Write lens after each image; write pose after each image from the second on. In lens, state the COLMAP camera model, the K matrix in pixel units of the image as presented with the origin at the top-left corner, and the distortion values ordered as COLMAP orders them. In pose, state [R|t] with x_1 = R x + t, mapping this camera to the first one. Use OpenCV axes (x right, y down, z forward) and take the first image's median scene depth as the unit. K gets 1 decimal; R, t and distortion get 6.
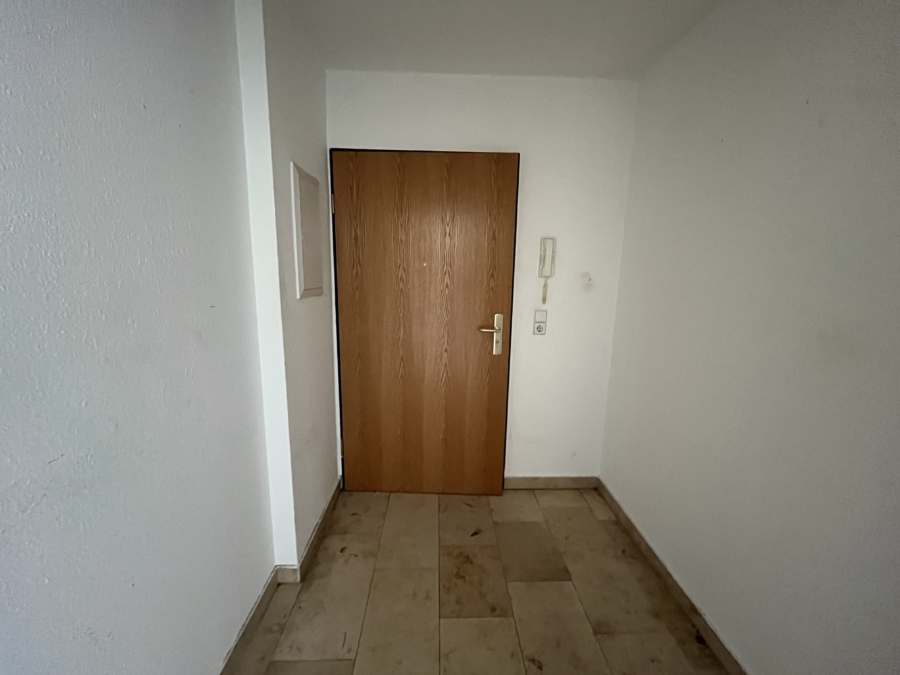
lens RADIAL K [[362.6, 0, 448.9], [0, 362.6, 335.3], [0, 0, 1]] dist [-0.002079, -0.000604]
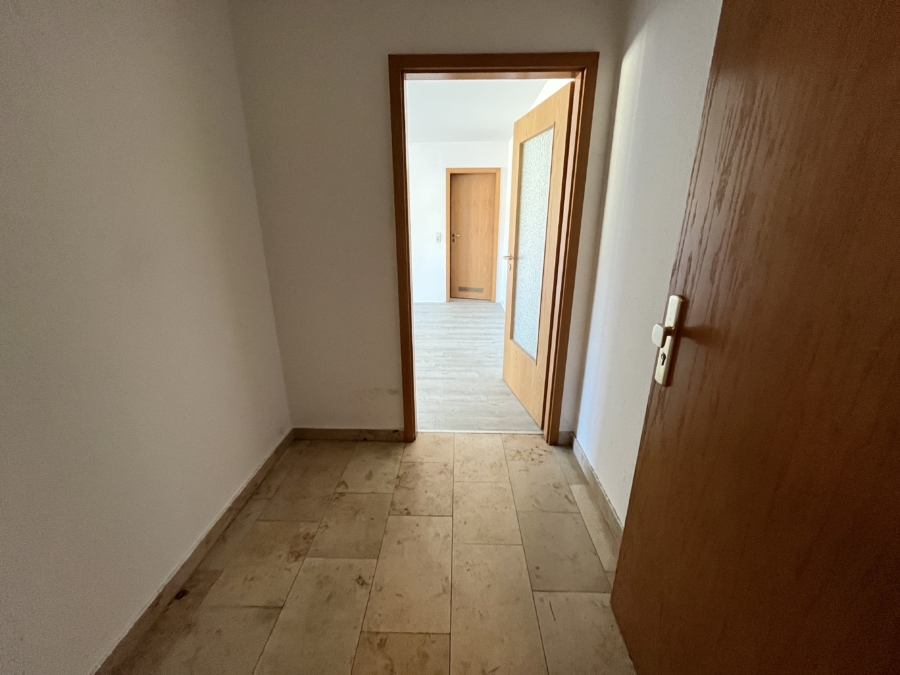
lens RADIAL K [[362.6, 0, 448.9], [0, 362.6, 335.3], [0, 0, 1]] dist [-0.002079, -0.000604]
pose [[-0.997952, -0.038633, 0.050987, -0.039248], [-0.010162, 0.882658, 0.469907, -0.220328], [-0.063158, 0.468426, -0.881242, 1.428992]]
